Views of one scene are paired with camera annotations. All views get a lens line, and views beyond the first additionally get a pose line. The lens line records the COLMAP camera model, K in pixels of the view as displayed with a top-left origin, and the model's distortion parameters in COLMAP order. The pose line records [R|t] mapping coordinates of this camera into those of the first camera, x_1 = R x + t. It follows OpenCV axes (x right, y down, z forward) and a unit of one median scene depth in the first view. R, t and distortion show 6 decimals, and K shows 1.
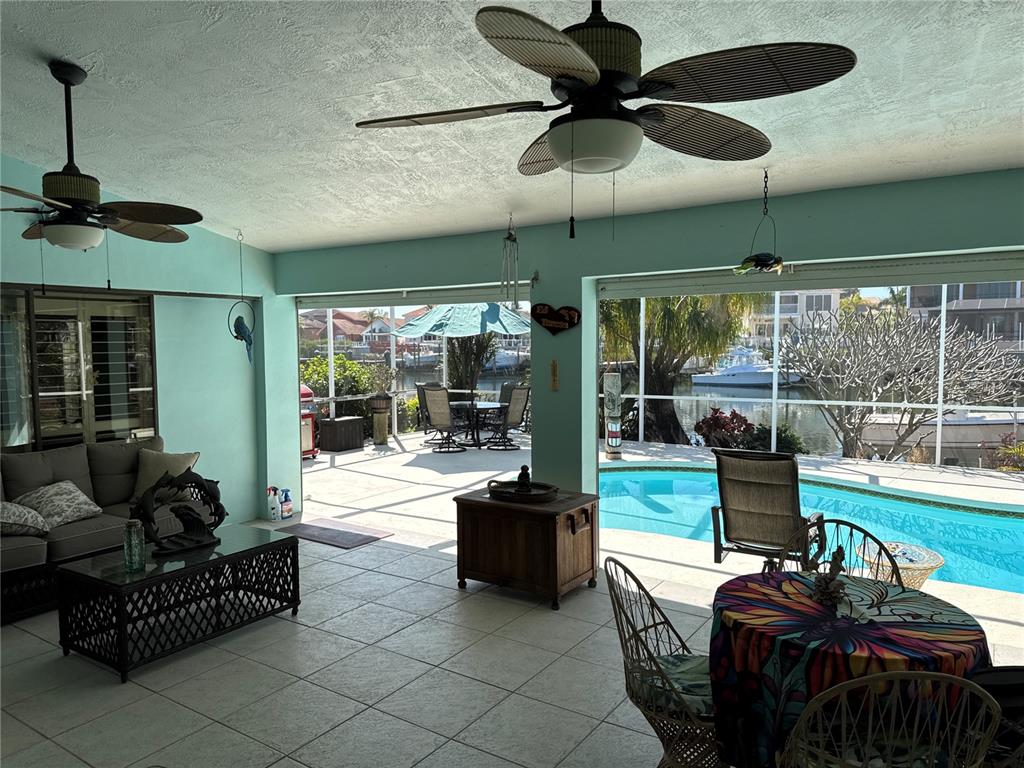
lens RADIAL K [[720.0, 0, 509.7], [0, 720.0, 389.6], [0, 0, 1]] dist [0.144786, -0.218604]
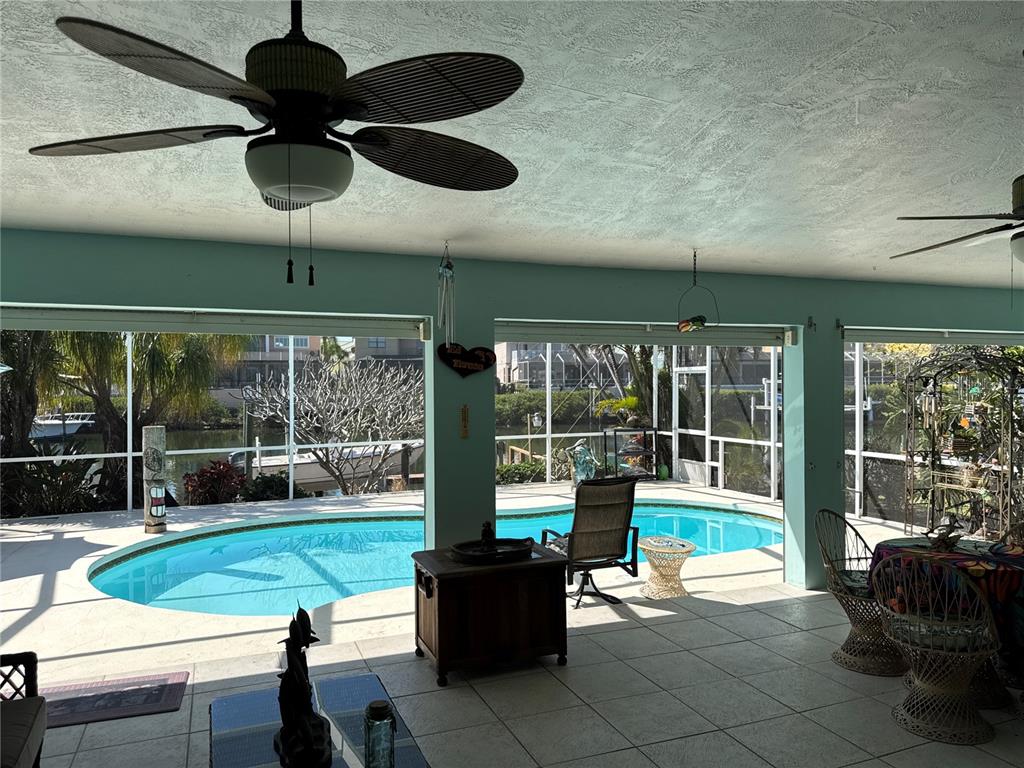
lens RADIAL K [[711.2, 0, 512.0], [0, 711.2, 384.0], [0, 0, 1]] dist [-0.006632, -0.001365]
pose [[0.562471, 0.002812, 0.826812, -0.548181], [0.059126, 0.997297, -0.043614, -0.020504], [-0.824700, 0.073418, 0.560785, 0.374834]]
